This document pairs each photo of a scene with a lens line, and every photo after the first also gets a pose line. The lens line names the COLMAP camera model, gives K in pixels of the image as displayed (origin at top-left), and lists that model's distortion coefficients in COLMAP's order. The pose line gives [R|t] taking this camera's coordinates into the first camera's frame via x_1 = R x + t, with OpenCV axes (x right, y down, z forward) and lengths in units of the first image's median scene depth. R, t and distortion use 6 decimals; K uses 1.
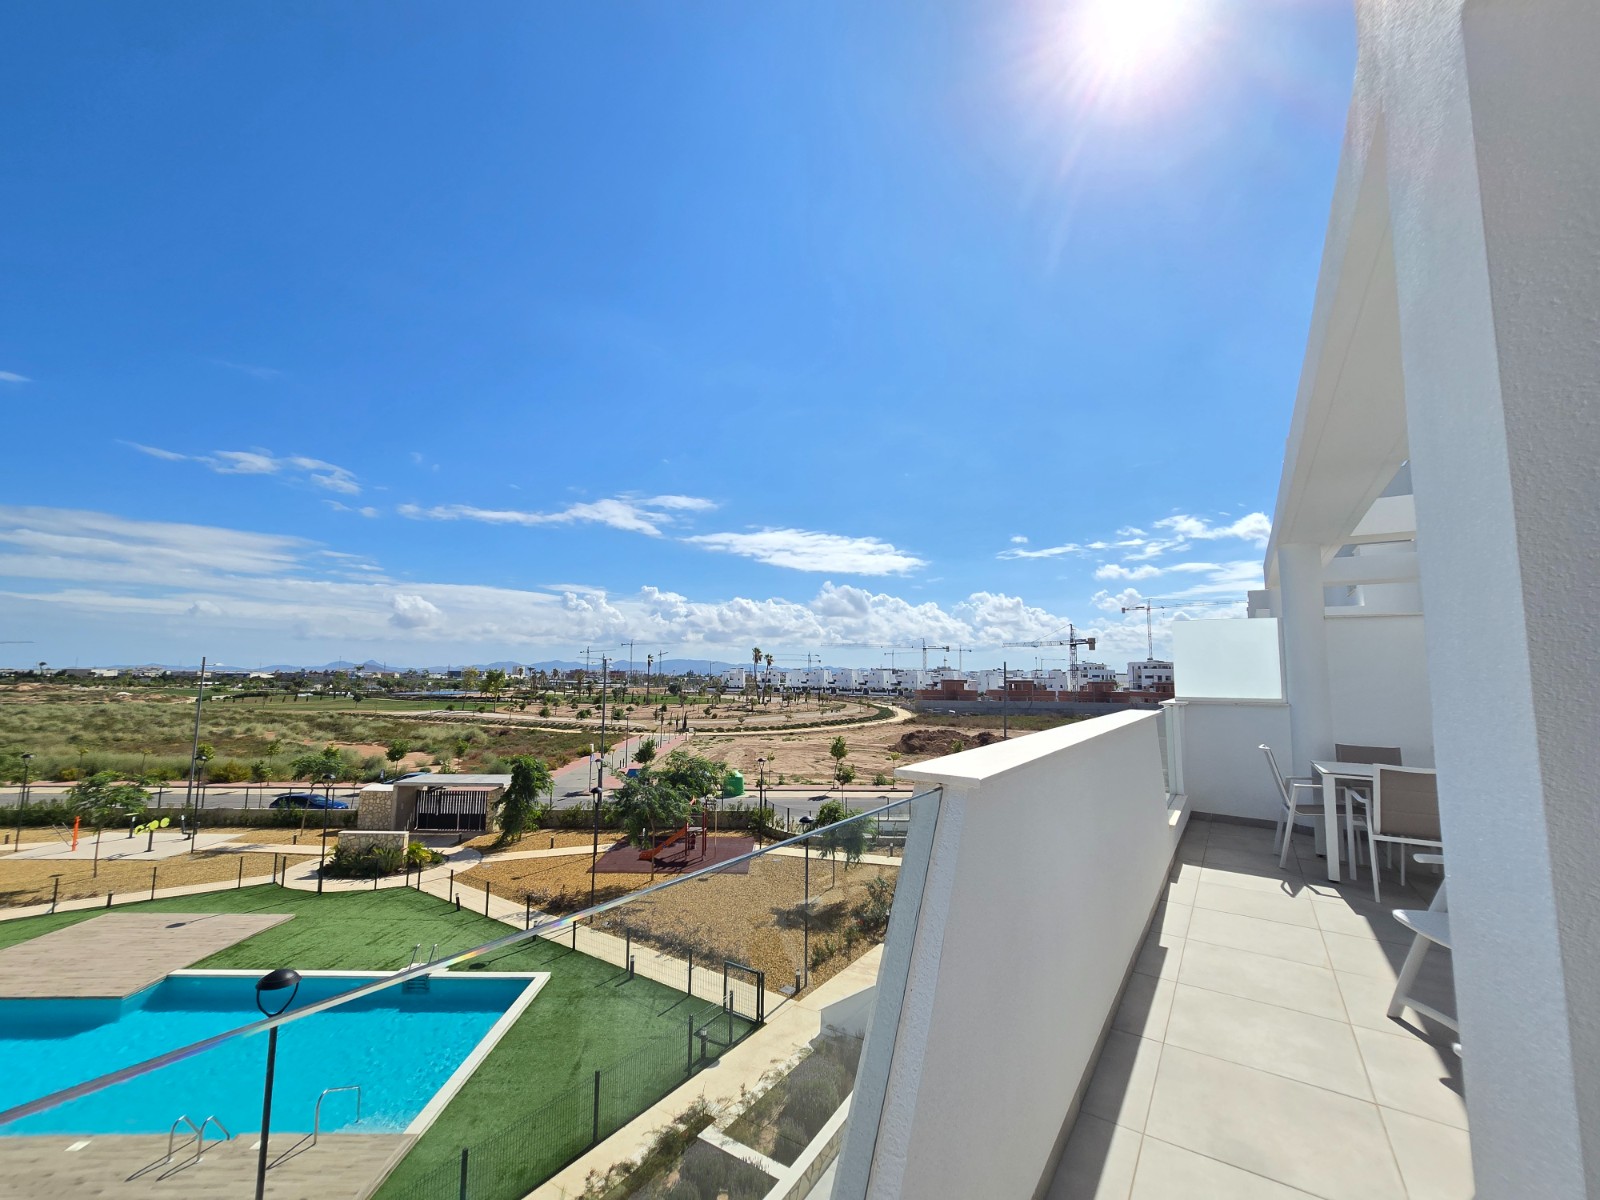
lens RADIAL K [[657.1, 0, 803.4], [0, 657.1, 611.1], [0, 0, 1]] dist [-0.012249, 0.000670]
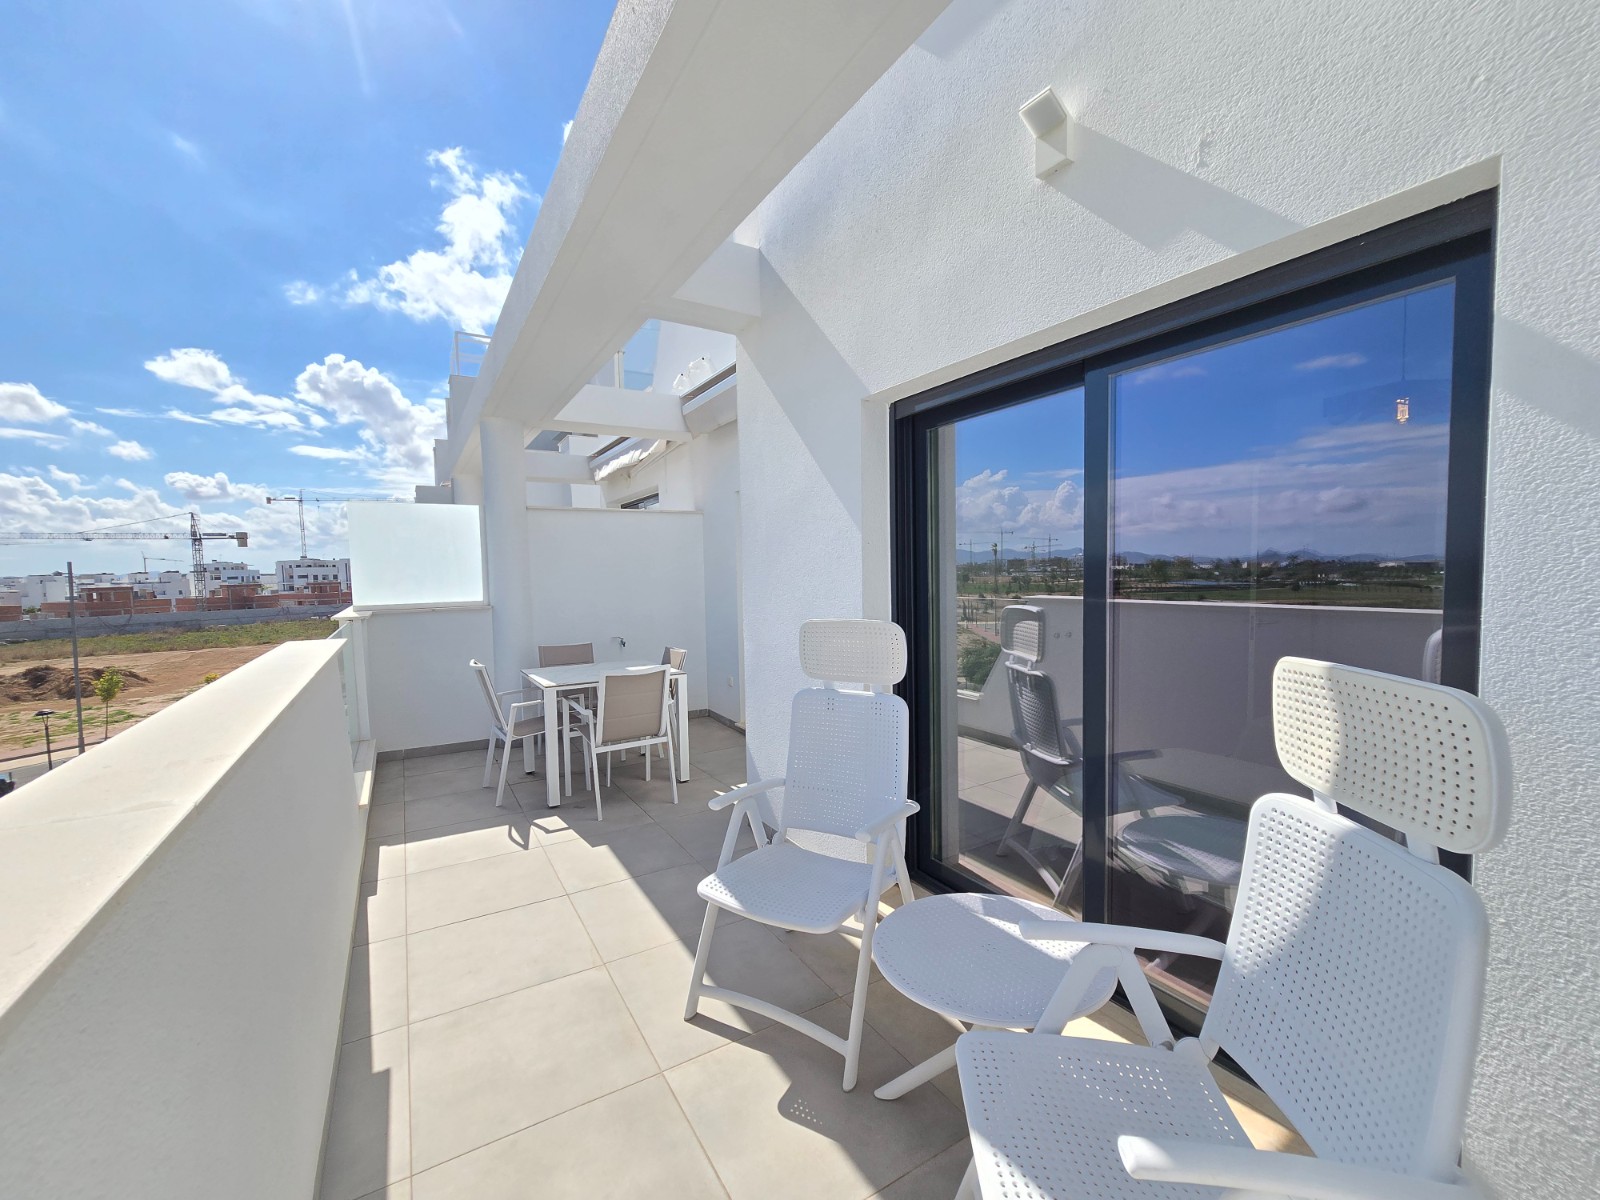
lens RADIAL K [[657.1, 0, 803.4], [0, 657.1, 611.1], [0, 0, 1]] dist [-0.012249, 0.000670]
pose [[0.419793, -0.078373, 0.904230, 0.131494], [-0.063090, 0.991335, 0.115213, 0.022061], [-0.905424, -0.105413, 0.411211, 0.275129]]
